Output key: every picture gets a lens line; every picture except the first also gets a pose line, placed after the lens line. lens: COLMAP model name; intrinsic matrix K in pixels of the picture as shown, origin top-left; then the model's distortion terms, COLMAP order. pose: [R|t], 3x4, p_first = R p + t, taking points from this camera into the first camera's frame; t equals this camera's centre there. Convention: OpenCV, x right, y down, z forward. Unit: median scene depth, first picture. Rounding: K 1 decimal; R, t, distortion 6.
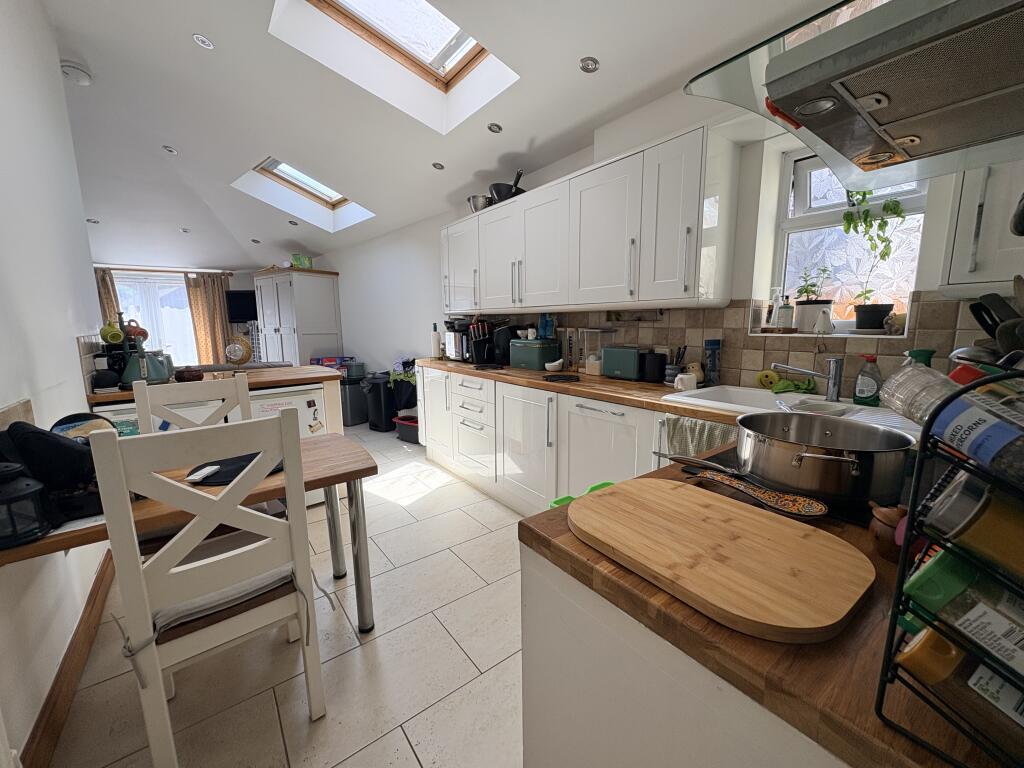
lens RADIAL K [[405.8, 0, 511.2], [0, 405.8, 385.1], [0, 0, 1]] dist [-0.002785, -0.000137]
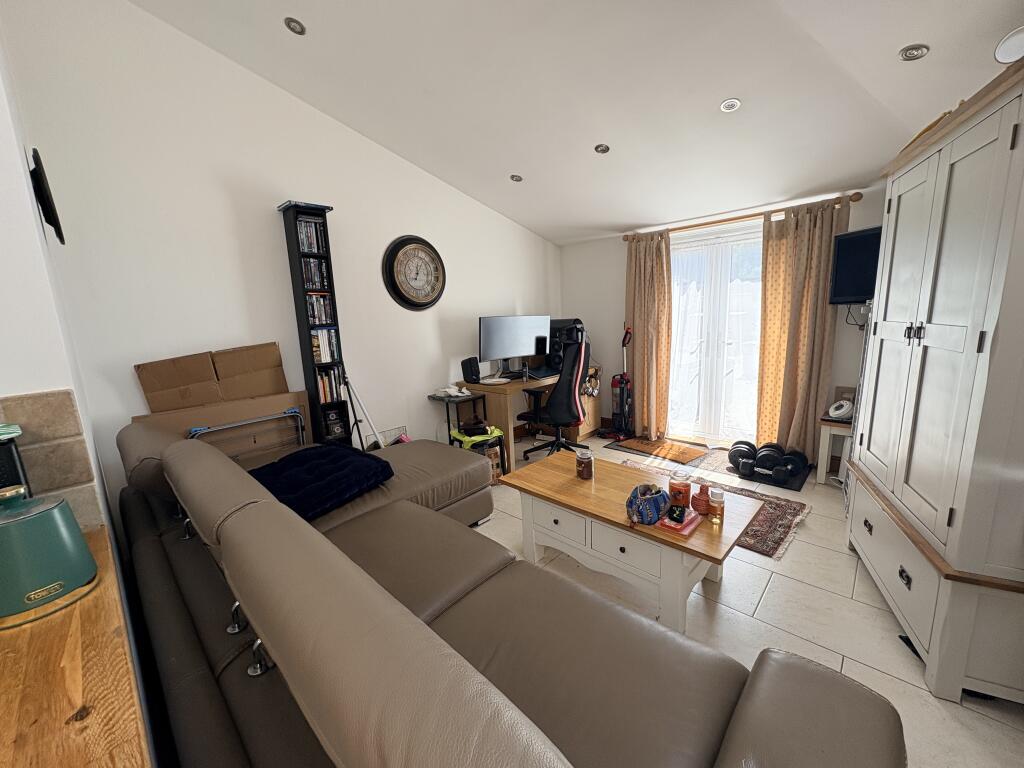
lens RADIAL K [[405.8, 0, 510.1], [0, 405.8, 385.6], [0, 0, 1]] dist [-0.002785, -0.000137]
pose [[0.168169, 0.174192, -0.970246, -0.288536], [-0.110571, 0.981385, 0.157027, -0.096457], [0.979537, 0.080874, 0.184299, 0.571226]]
